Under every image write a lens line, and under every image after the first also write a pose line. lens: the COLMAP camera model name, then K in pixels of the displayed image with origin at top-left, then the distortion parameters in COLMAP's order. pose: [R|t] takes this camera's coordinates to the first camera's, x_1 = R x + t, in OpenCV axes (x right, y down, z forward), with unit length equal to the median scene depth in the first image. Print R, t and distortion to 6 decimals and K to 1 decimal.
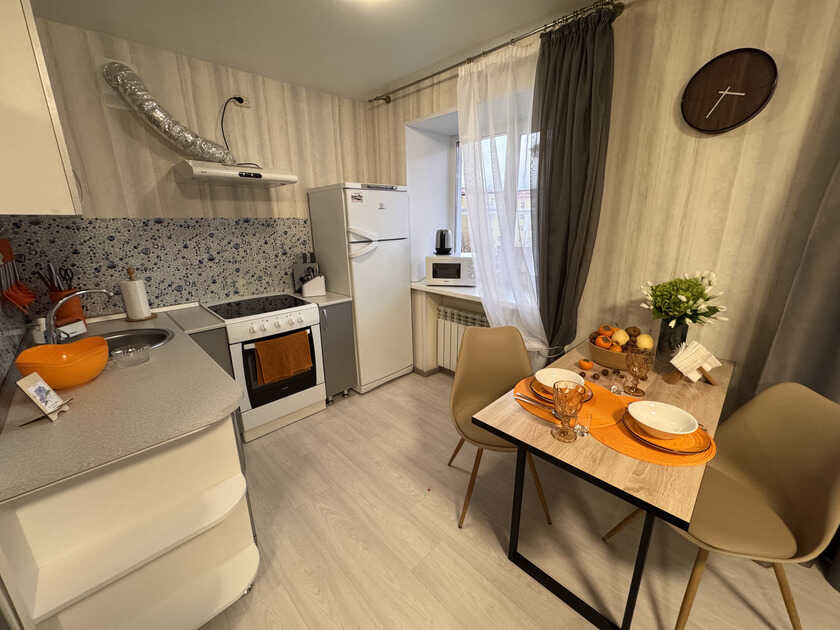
lens RADIAL K [[335.0, 0, 420.4], [0, 335.0, 310.9], [0, 0, 1]] dist [-0.000333, -0.000323]
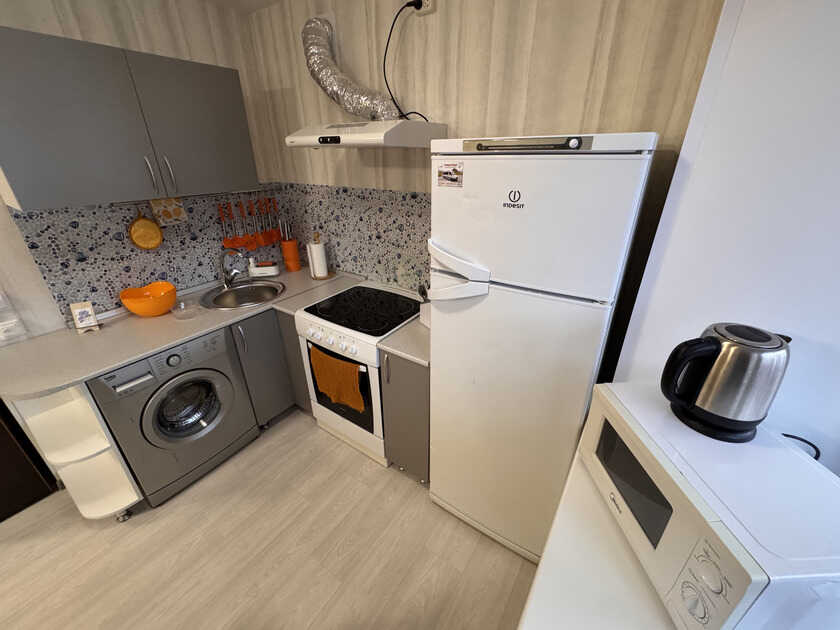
lens RADIAL K [[335.0, 0, 420.4], [0, 335.0, 310.9], [0, 0, 1]] dist [-0.000333, -0.000323]
pose [[0.194403, 0.428807, -0.882231, 0.255746], [-0.259125, 0.889891, 0.375431, -0.338234], [0.946077, 0.155623, 0.284112, 0.877444]]
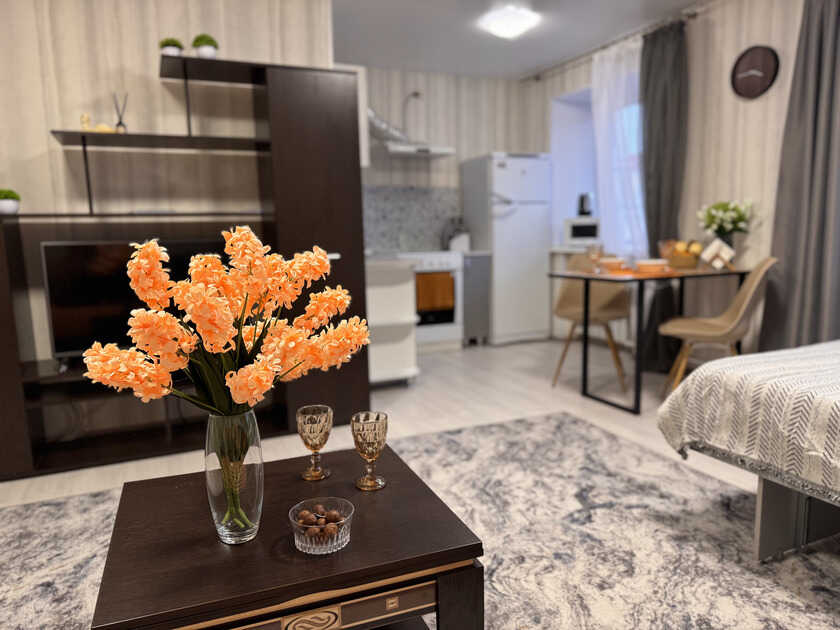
lens RADIAL K [[587.3, 0, 420.0], [0, 587.3, 315.0], [0, 0, 1]] dist [0.098440, -0.148545]
pose [[0.940925, 0.041234, -0.336094, 0.259954], [-0.083194, 0.990285, -0.111416, 0.439994], [0.328235, 0.132795, 0.935215, -0.968224]]
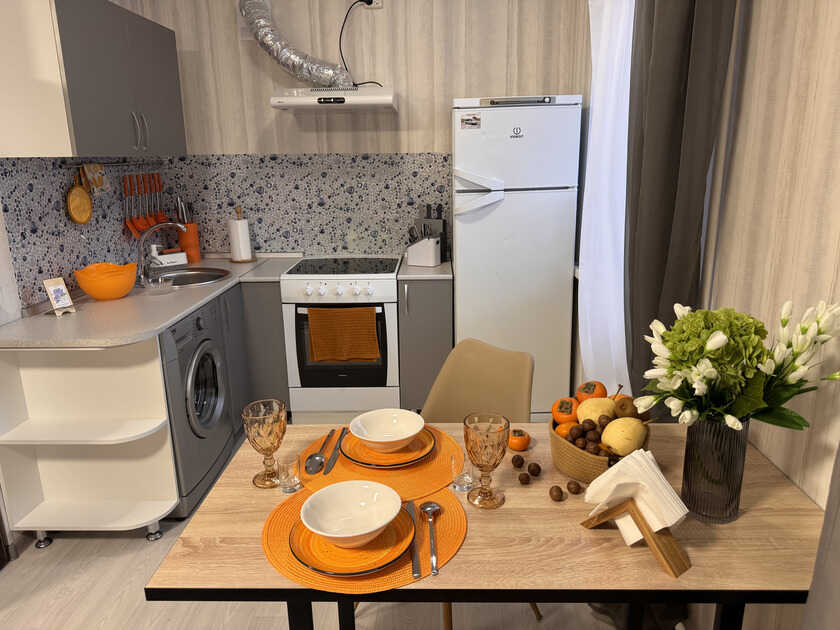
lens RADIAL K [[587.3, 0, 420.0], [0, 587.3, 315.0], [0, 0, 1]] dist [0.098440, -0.148545]
pose [[0.692913, 0.186992, -0.696352, 0.614684], [-0.181437, 0.979928, 0.082599, -0.049291], [0.697820, 0.069110, 0.712932, 0.142950]]
